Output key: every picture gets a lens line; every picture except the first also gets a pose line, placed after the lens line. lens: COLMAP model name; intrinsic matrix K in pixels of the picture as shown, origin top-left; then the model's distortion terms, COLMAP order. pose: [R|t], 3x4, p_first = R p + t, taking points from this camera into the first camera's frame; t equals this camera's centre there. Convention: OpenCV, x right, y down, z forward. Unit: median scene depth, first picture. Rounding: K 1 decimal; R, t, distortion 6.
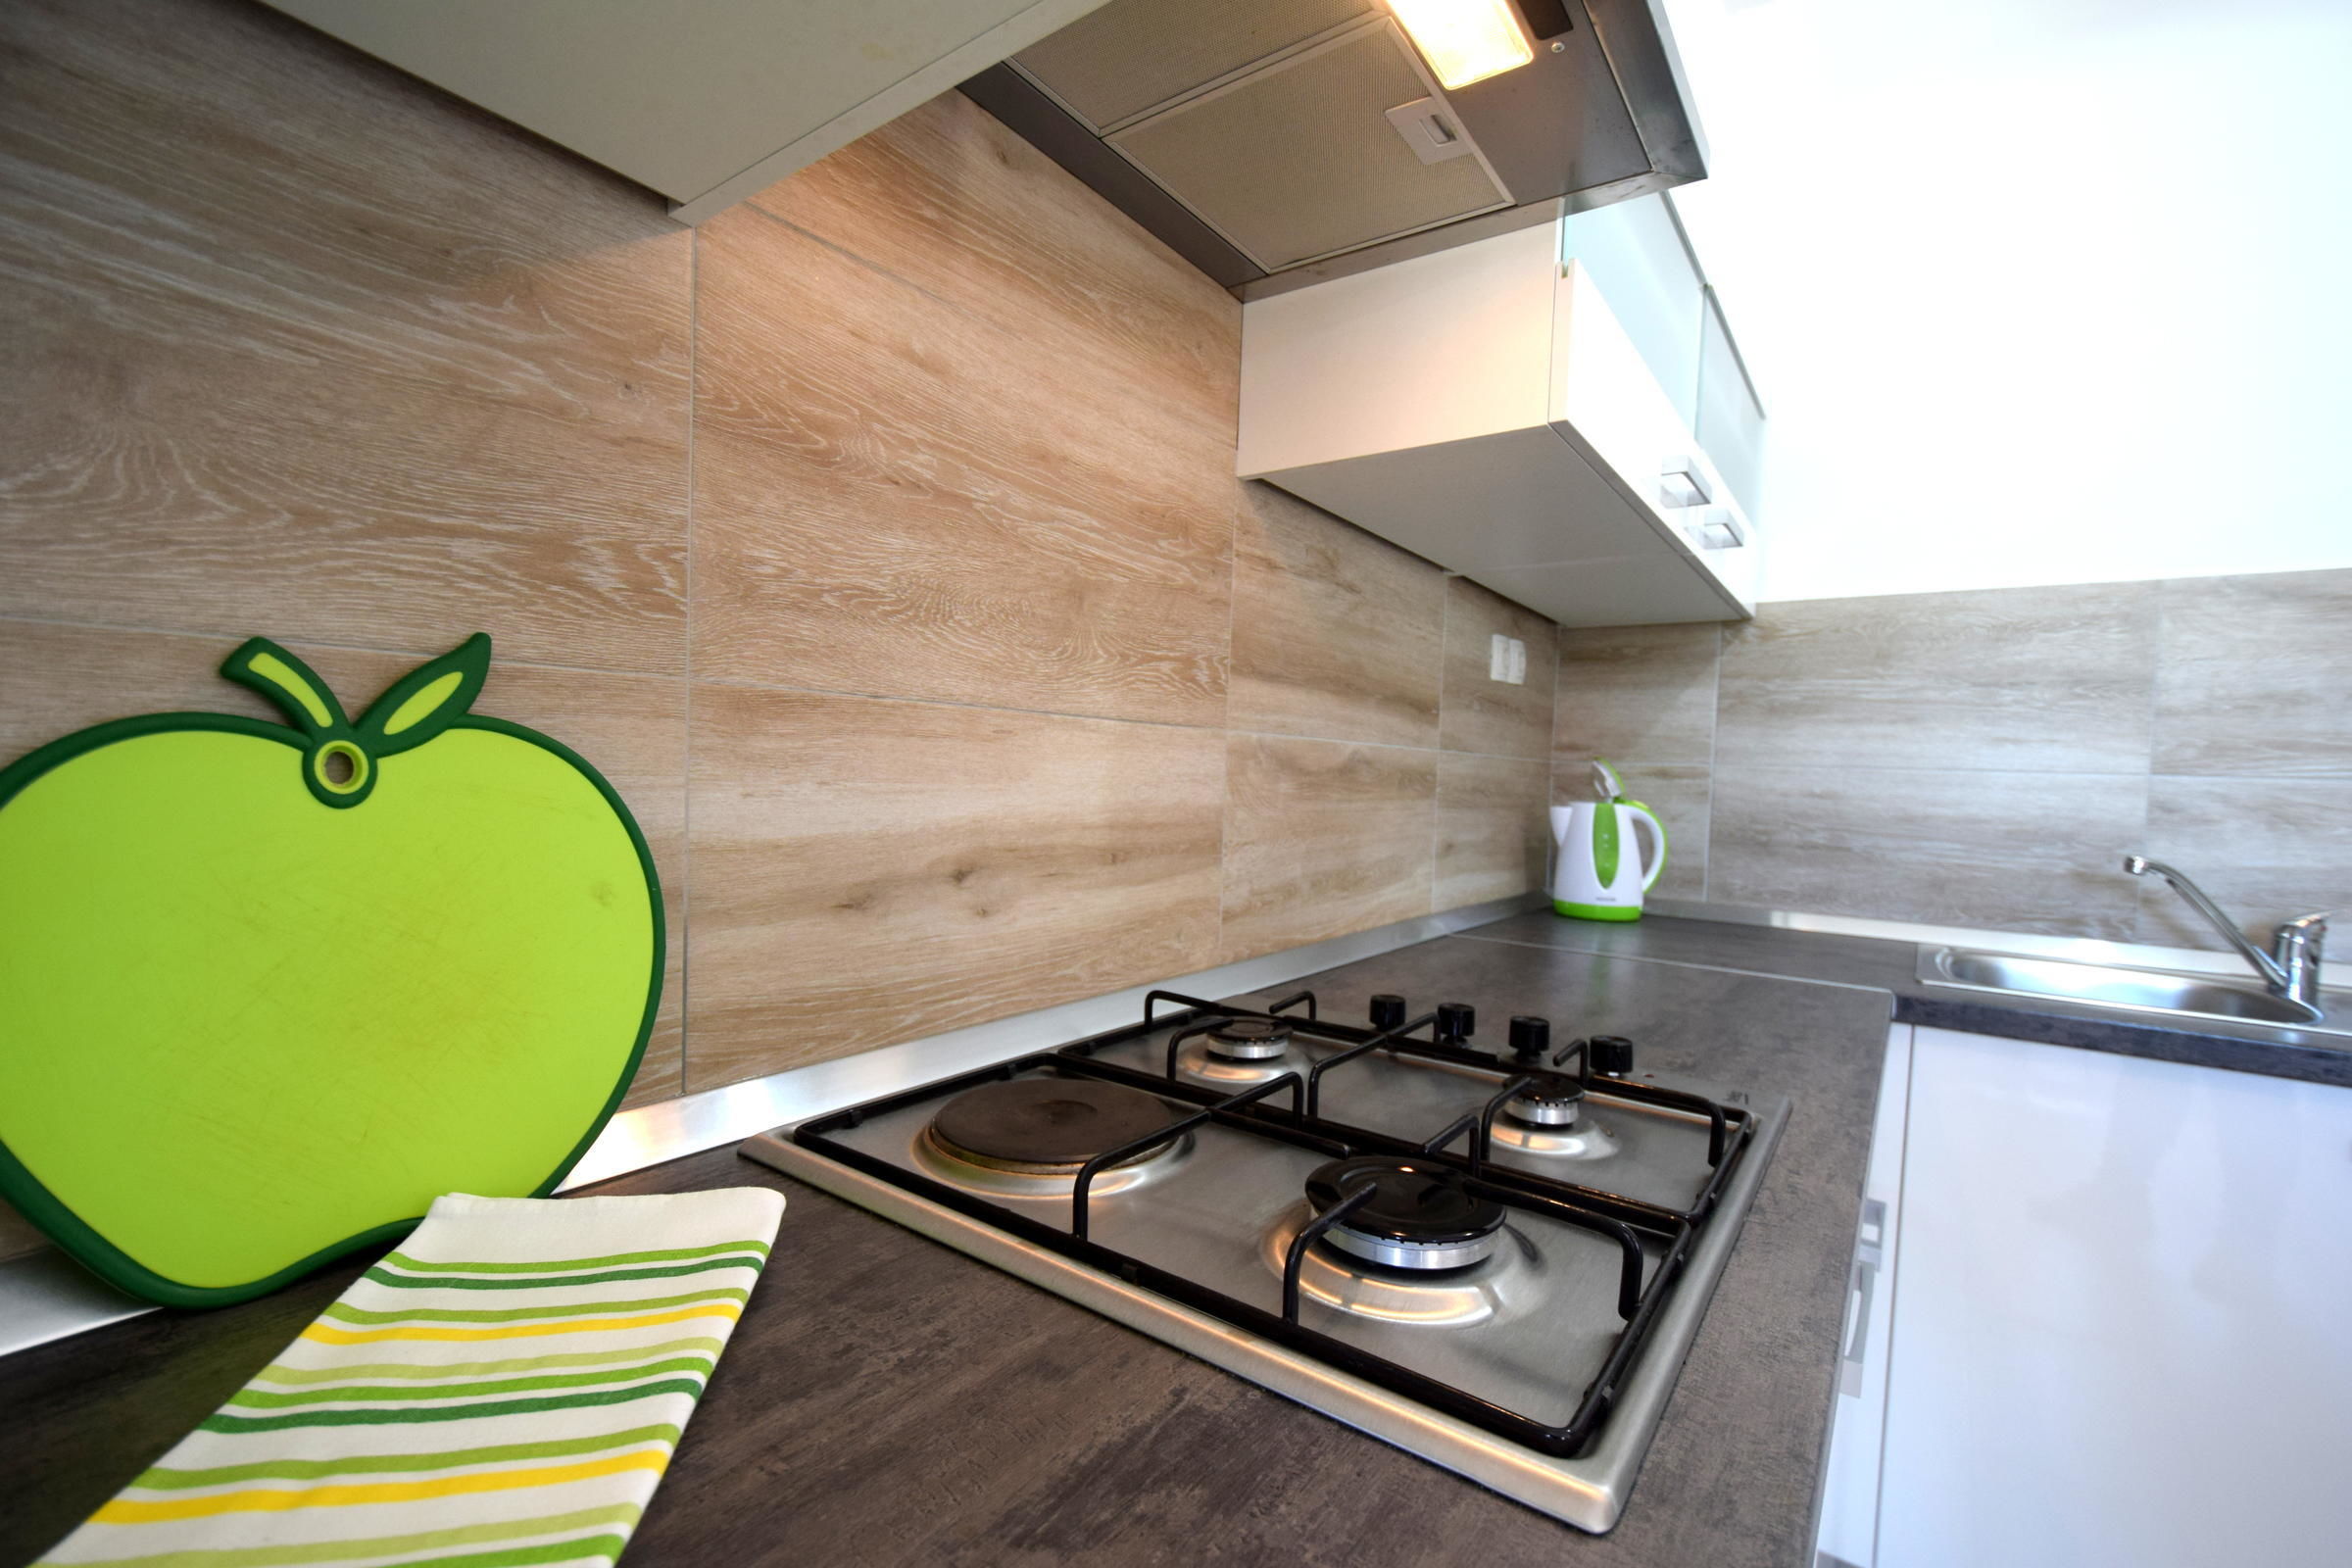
lens RADIAL K [[1020.4, 0, 1184.1], [0, 1020.4, 816.1], [0, 0, 1]] dist [0.008471, -0.006801]
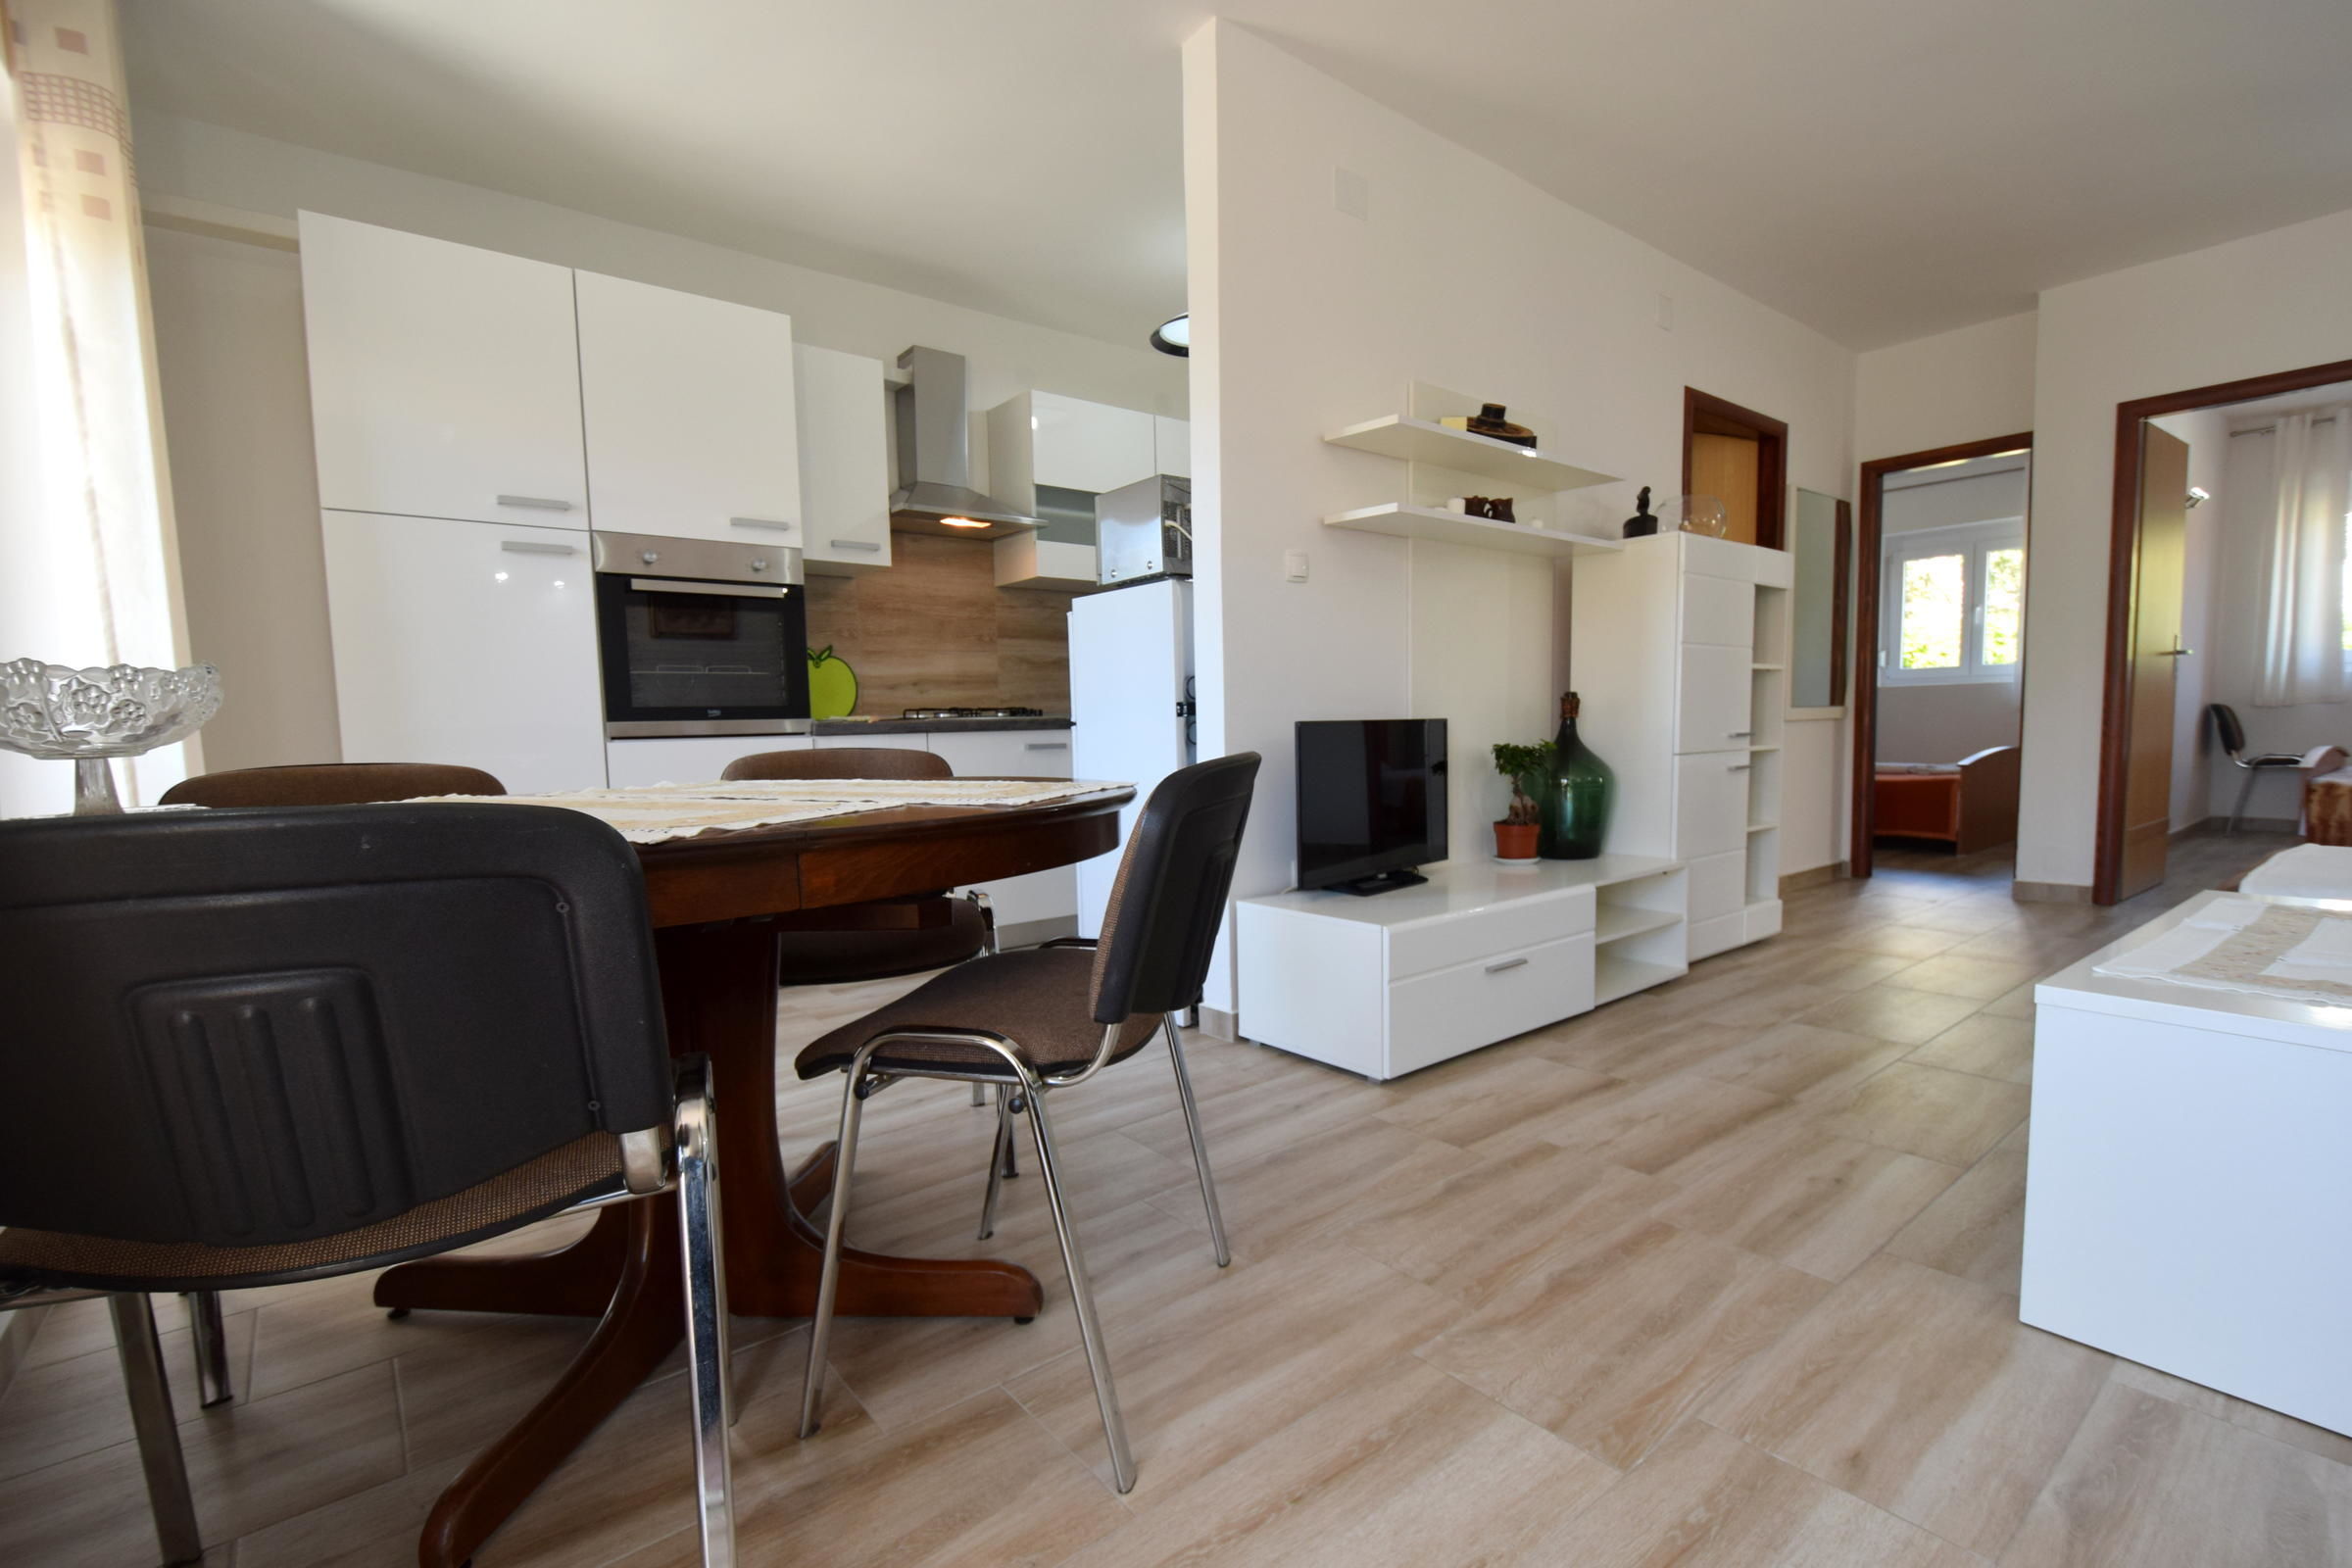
lens RADIAL K [[1060.2, 0, 1185.4], [0, 1060.2, 817.6], [0, 0, 1]] dist [0.010625, -0.008017]
pose [[0.961642, -0.035537, -0.271996, 1.923702], [0.047235, 0.998214, 0.036581, 0.457644], [0.270210, -0.048025, 0.961603, -2.894380]]
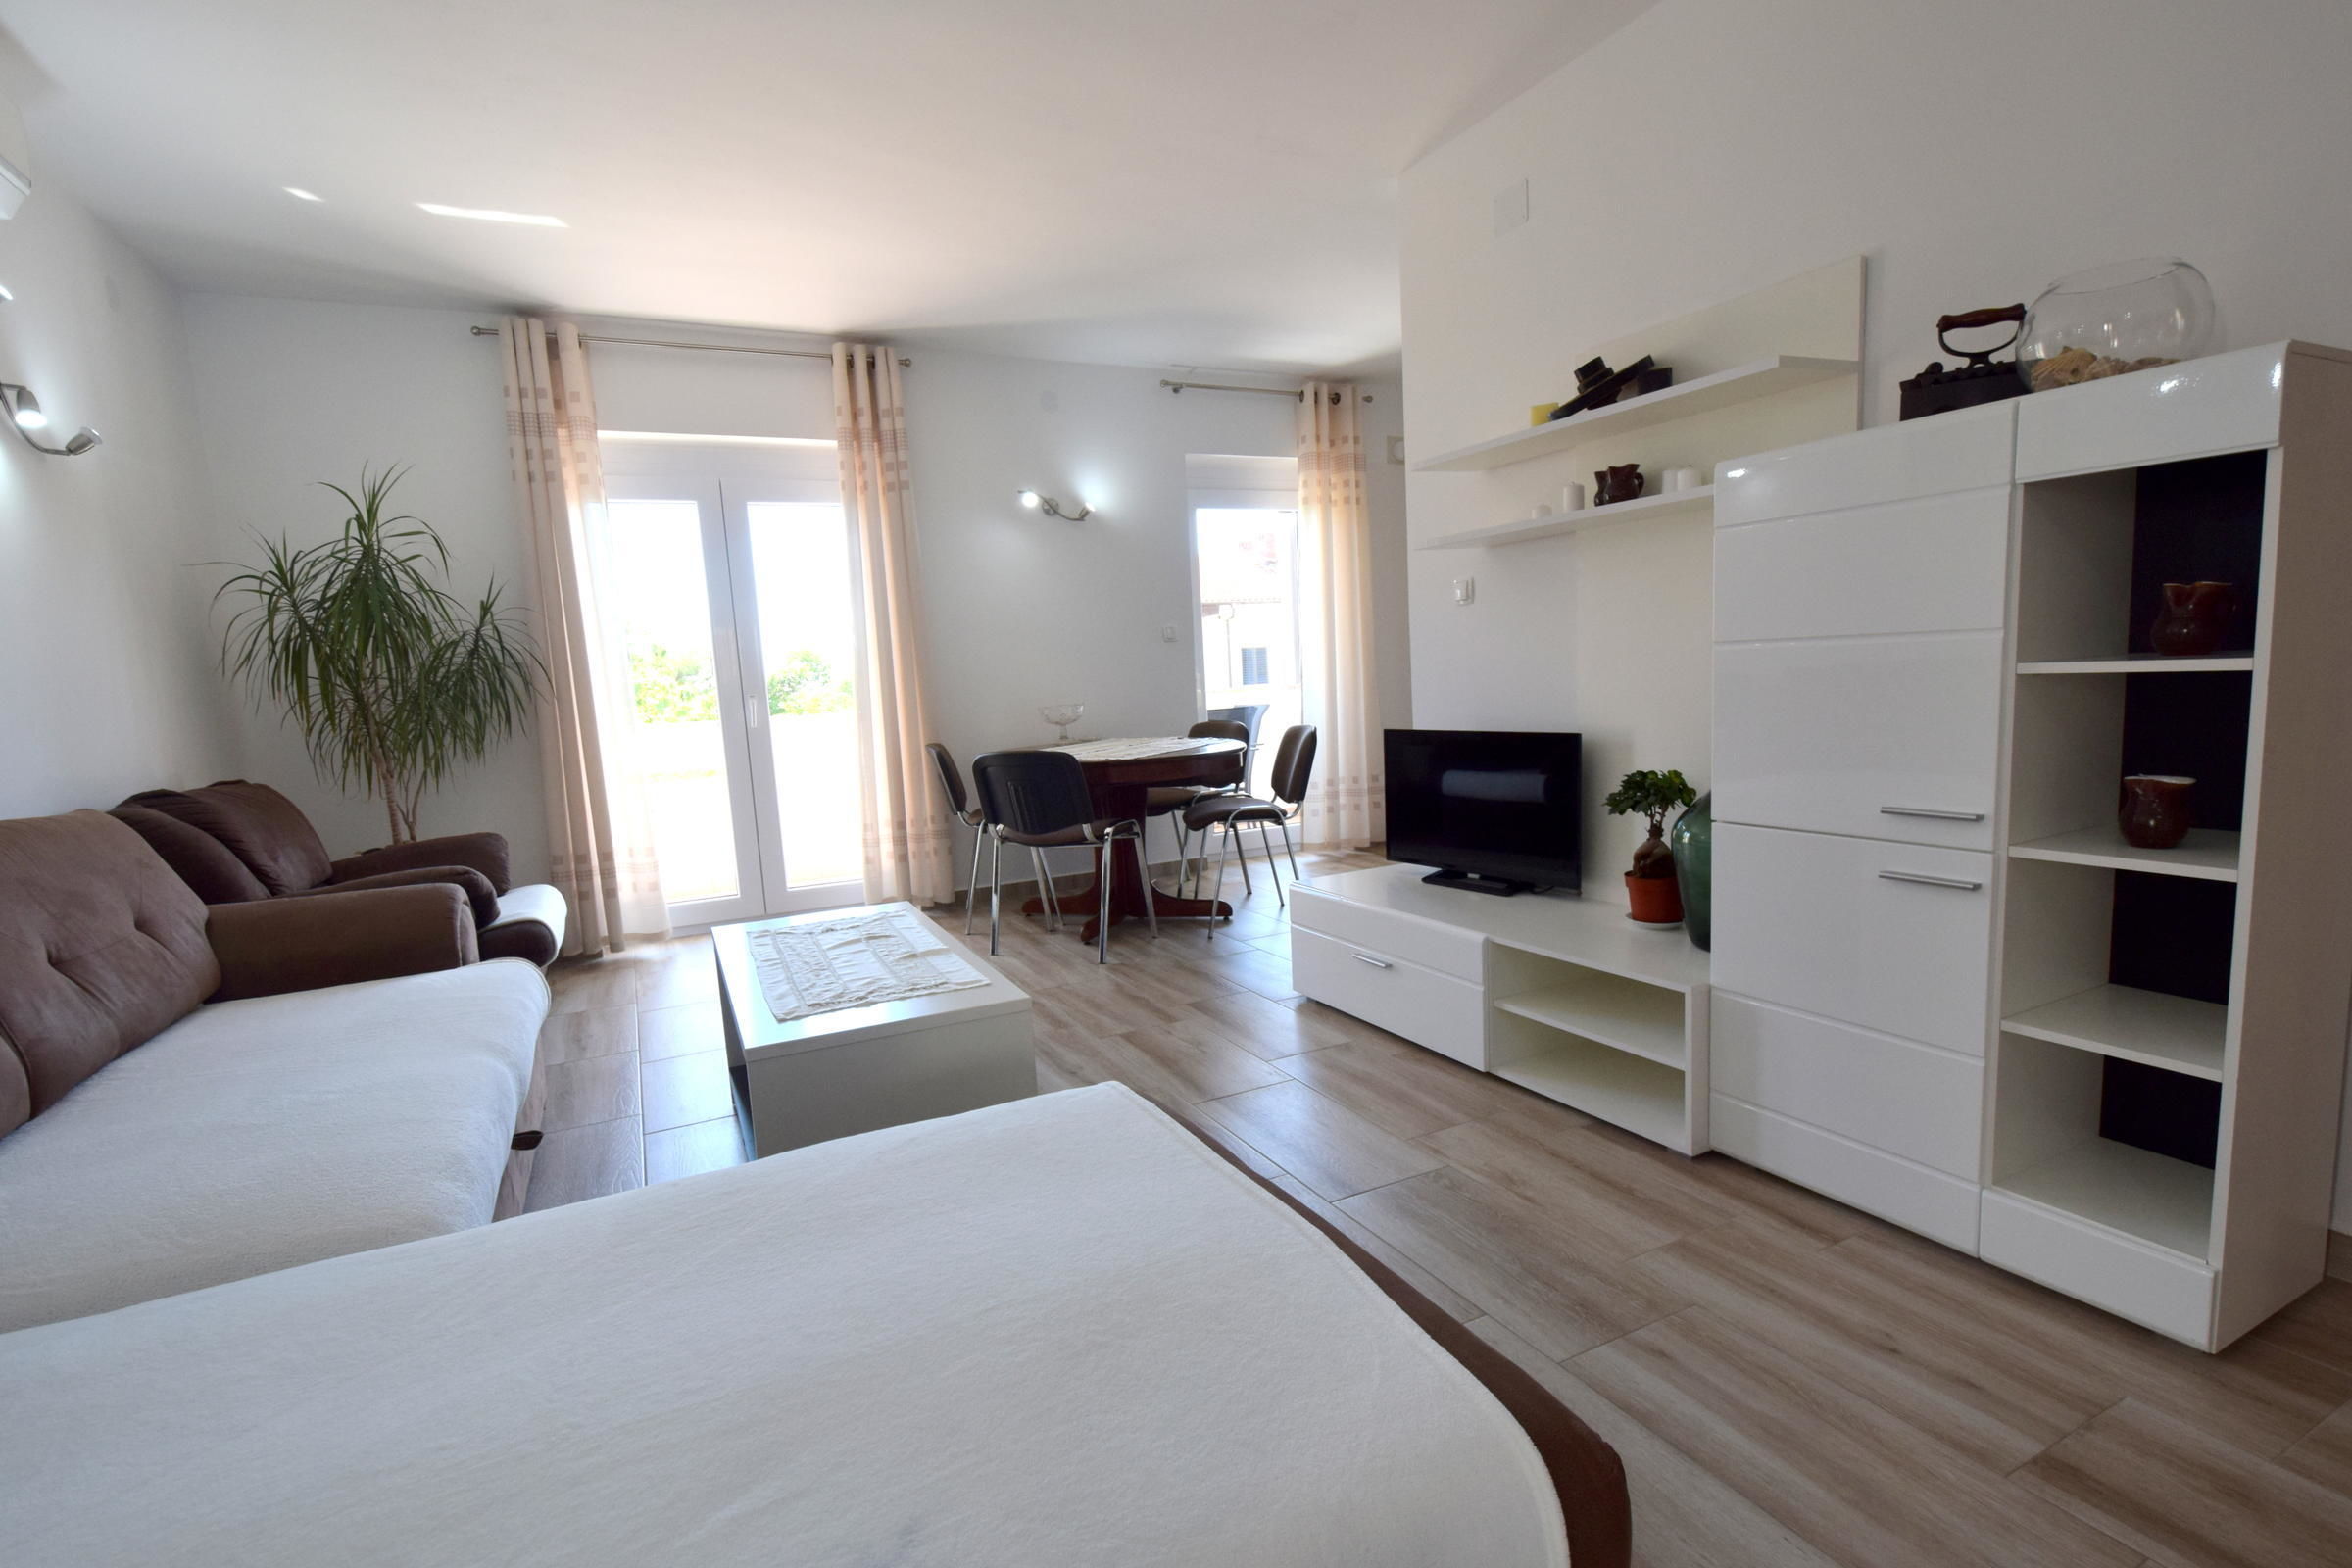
lens RADIAL K [[1110.5, 0, 1184.8], [0, 1110.5, 816.6], [0, 0, 1]] dist [0.002803, -0.004395]
pose [[-0.465515, 0.102802, -0.879049, 4.782236], [-0.002963, 0.993044, 0.117702, 0.203033], [0.885035, 0.057397, -0.461973, 0.650467]]
